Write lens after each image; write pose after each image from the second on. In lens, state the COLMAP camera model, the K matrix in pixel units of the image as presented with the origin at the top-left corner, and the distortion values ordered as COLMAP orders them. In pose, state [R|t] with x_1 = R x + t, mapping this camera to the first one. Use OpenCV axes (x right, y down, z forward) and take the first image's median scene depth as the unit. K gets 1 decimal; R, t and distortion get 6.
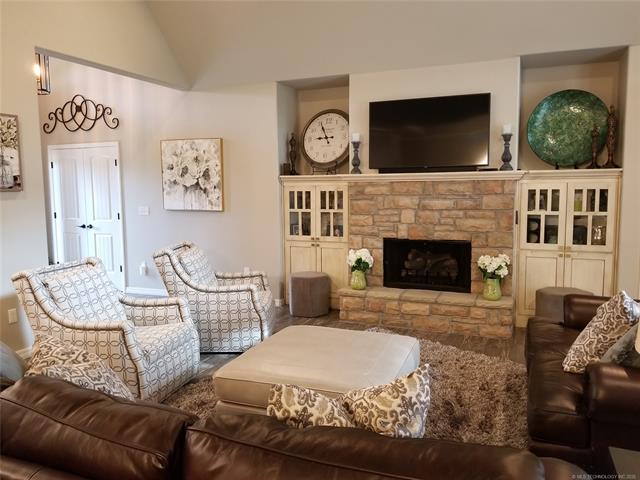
lens RADIAL K [[510.7, 0, 317.8], [0, 510.7, 237.4], [0, 0, 1]] dist [0.060911, -0.063911]
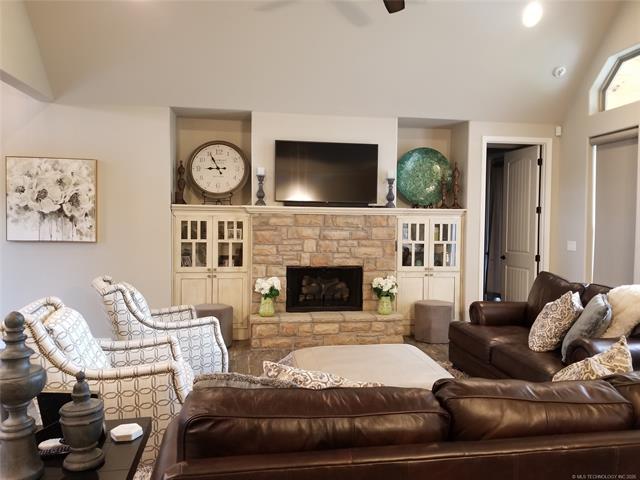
lens RADIAL K [[510.7, 0, 334.9], [0, 510.7, 239.9], [0, 0, 1]] dist [0.060911, -0.063911]
pose [[0.844336, -0.002562, 0.535808, -0.377906], [0.034311, 0.998195, -0.049295, 0.002515], [-0.534714, 0.060005, 0.842900, 0.045225]]
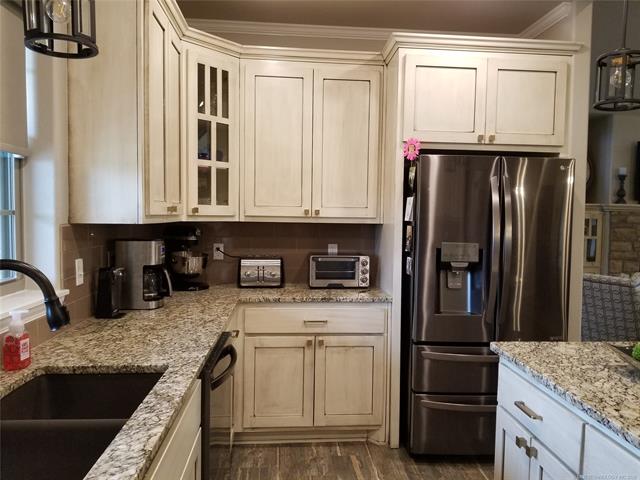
lens RADIAL K [[510.7, 0, 321.2], [0, 510.7, 239.5], [0, 0, 1]] dist [0.060911, -0.063911]
pose [[0.892079, -0.000475, 0.451879, -1.050811], [0.020443, 0.999018, -0.039306, -0.019190], [-0.451416, 0.044301, 0.891213, 0.326603]]
